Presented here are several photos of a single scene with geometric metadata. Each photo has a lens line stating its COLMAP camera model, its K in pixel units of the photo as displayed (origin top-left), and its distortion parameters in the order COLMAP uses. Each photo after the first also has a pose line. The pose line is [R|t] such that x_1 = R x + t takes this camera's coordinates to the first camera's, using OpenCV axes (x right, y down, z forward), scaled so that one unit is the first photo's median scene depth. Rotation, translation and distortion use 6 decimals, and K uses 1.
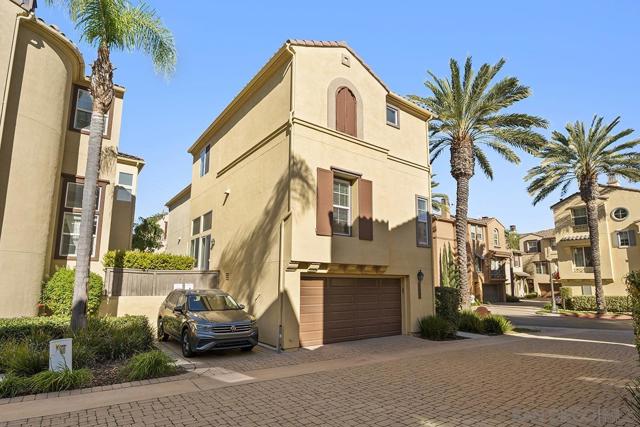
lens RADIAL K [[336.8, 0, 320.6], [0, 336.8, 237.9], [0, 0, 1]] dist [-0.000344, -0.000506]
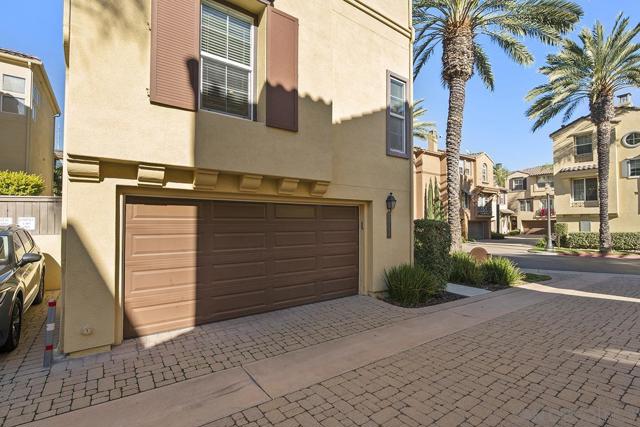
lens RADIAL K [[300.9, 0, 319.6], [0, 300.9, 215.4], [0, 0, 1]] dist [-0.000609, -0.000074]
pose [[0.999981, -0.005978, 0.001341, 0.081582], [0.005797, 0.994018, 0.109064, 0.037774], [-0.001985, -0.109055, 0.994034, 0.221276]]
